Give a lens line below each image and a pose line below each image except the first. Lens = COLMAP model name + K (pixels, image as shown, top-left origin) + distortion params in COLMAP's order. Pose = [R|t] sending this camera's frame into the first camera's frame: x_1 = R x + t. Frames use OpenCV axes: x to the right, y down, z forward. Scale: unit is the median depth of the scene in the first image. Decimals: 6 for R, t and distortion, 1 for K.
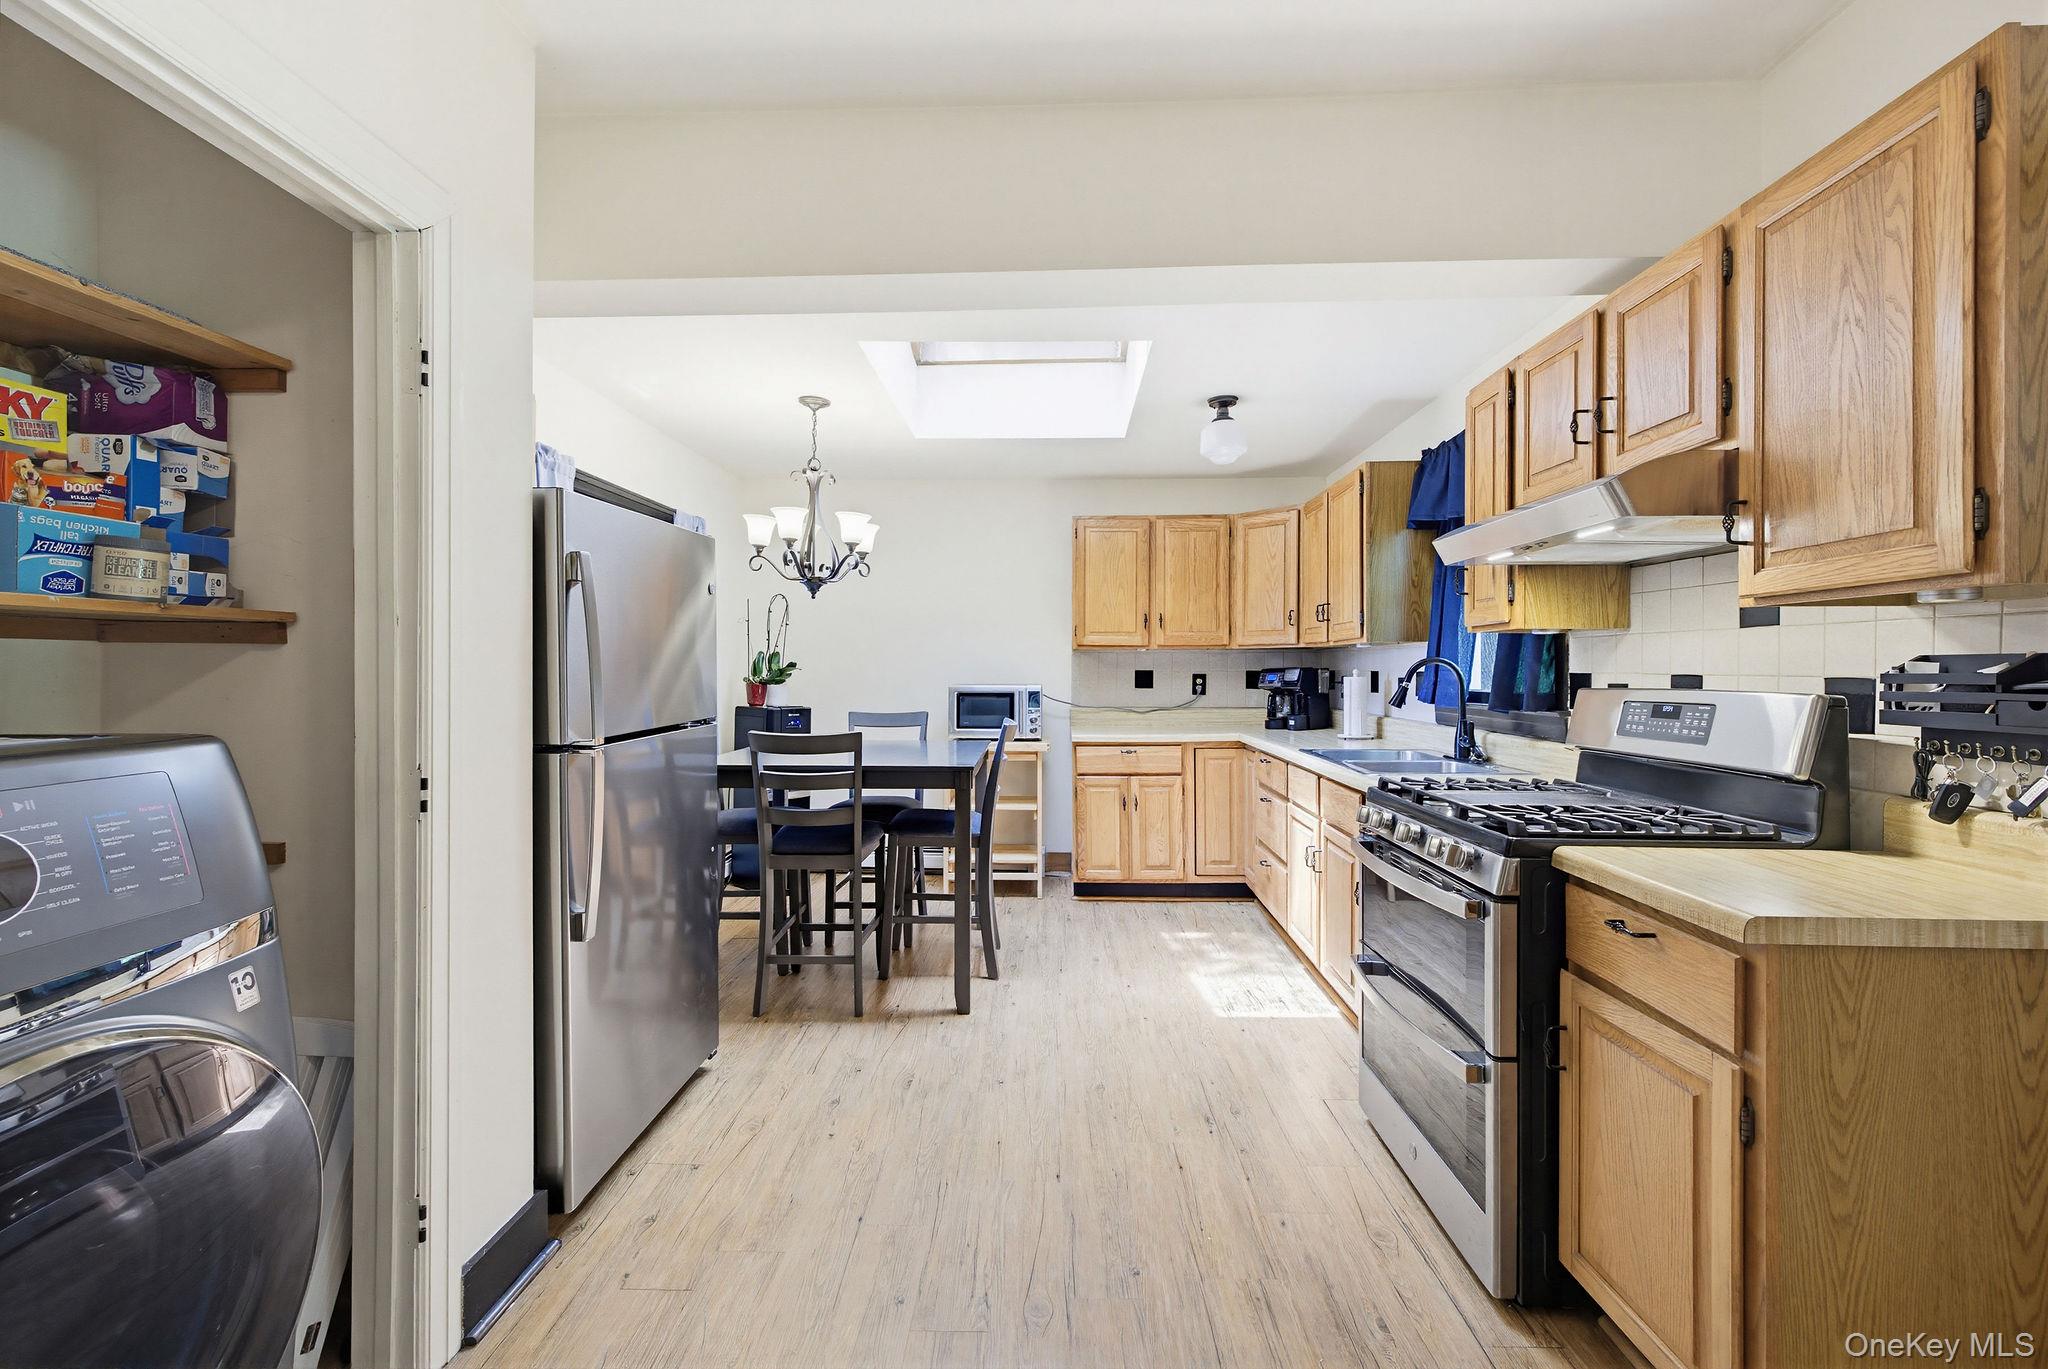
lens RADIAL K [[858.6, 0, 1026.1], [0, 858.6, 675.0], [0, 0, 1]] dist [0.007295, -0.001618]
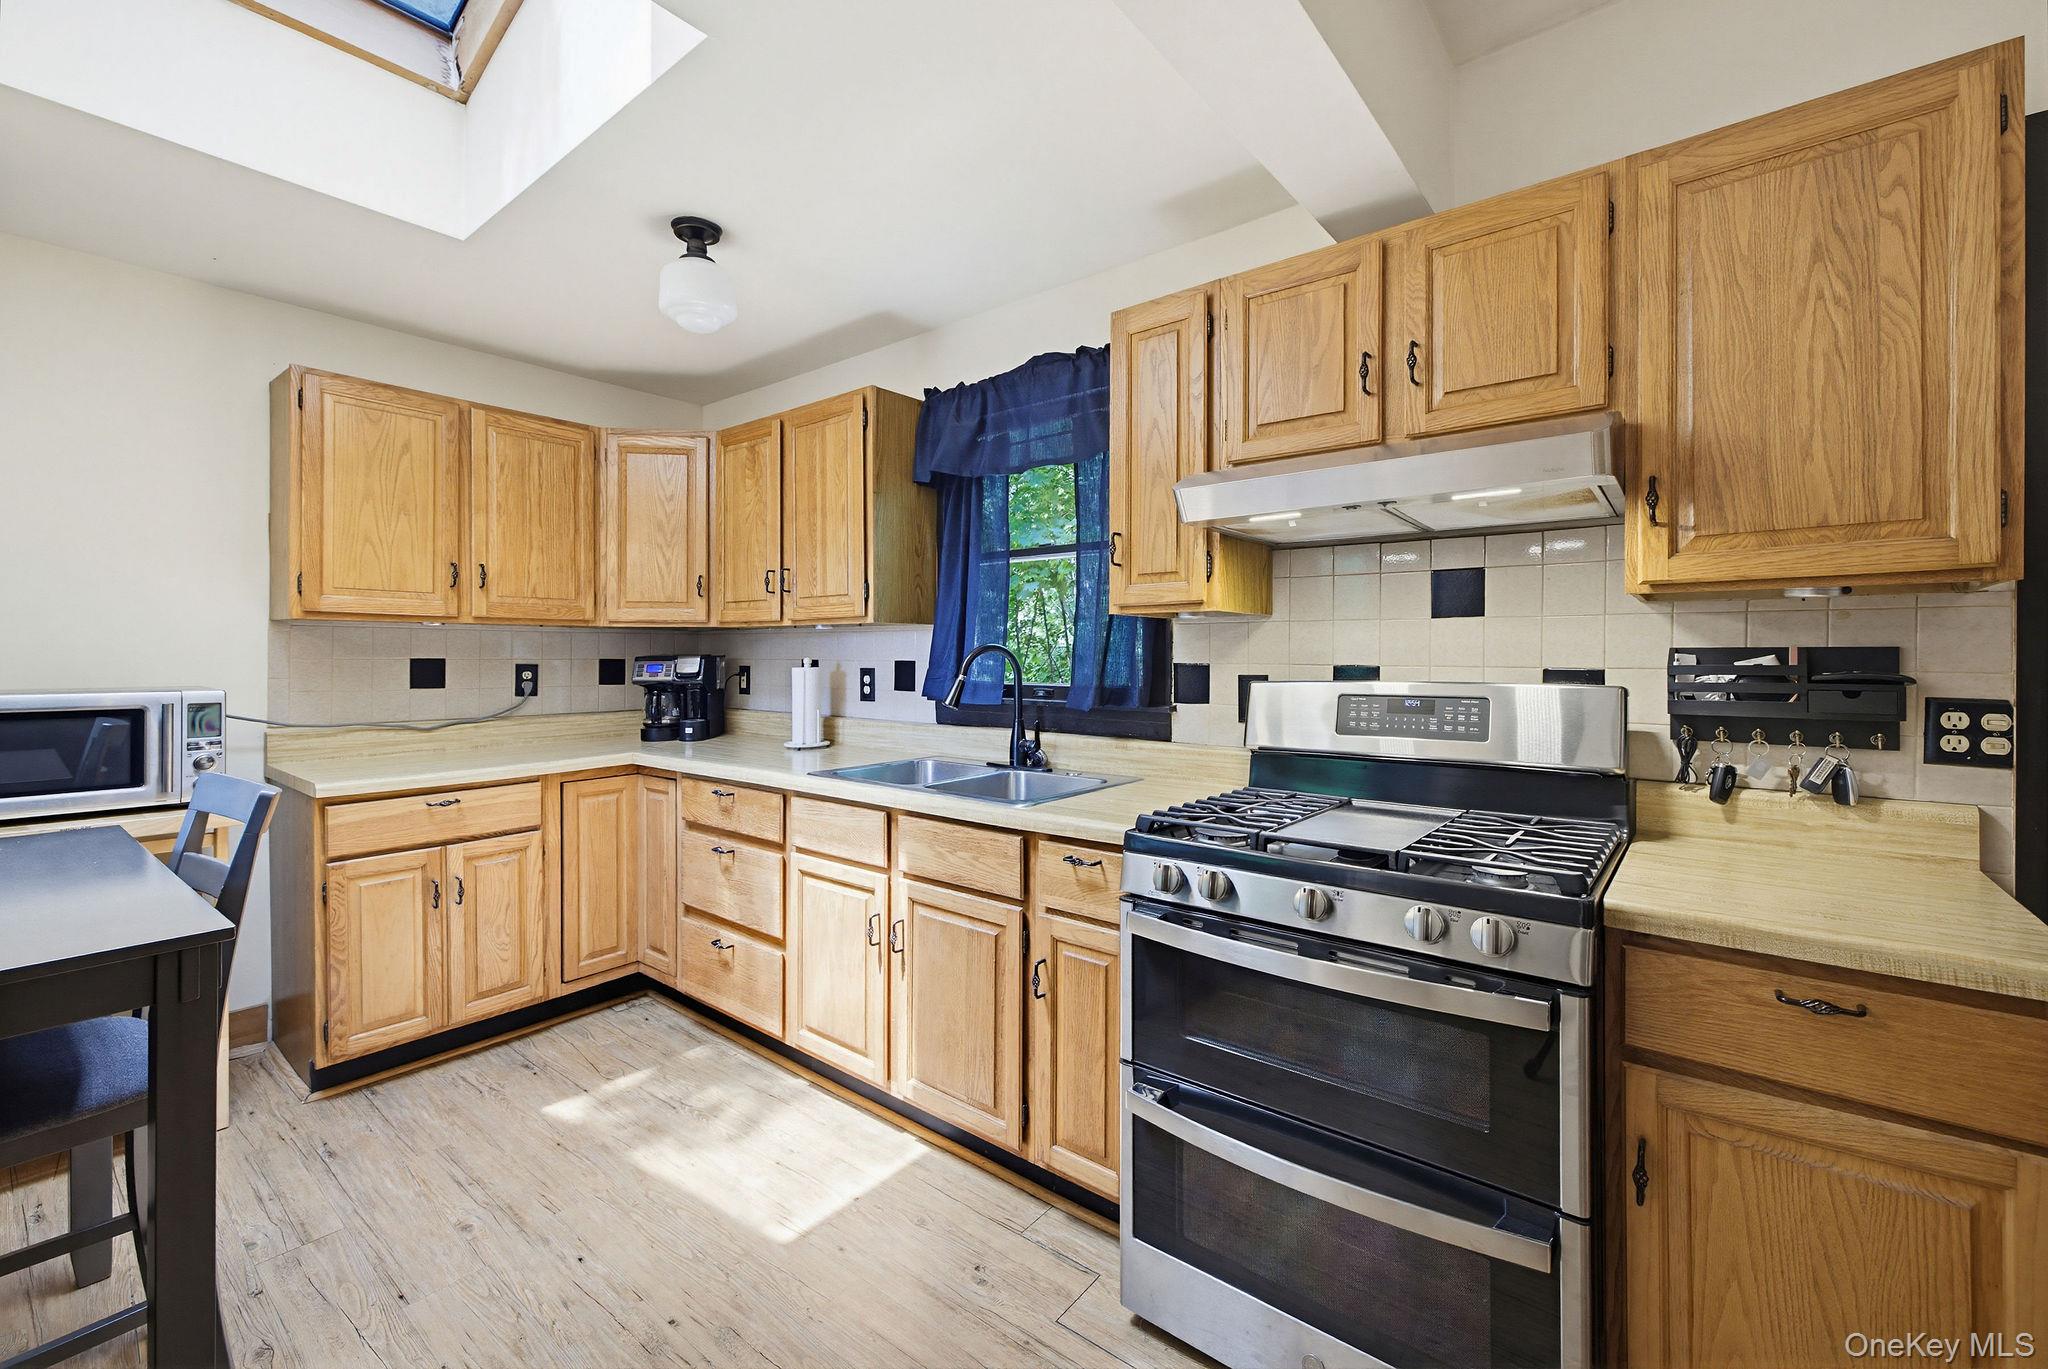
lens RADIAL K [[858.6, 0, 1025.3], [0, 858.6, 657.5], [0, 0, 1]] dist [0.007295, -0.001618]
pose [[0.599299, -0.001597, 0.800524, -0.106595], [0.003838, 0.999992, -0.000879, -0.004583], [-0.800516, 0.003599, 0.599300, 0.352802]]
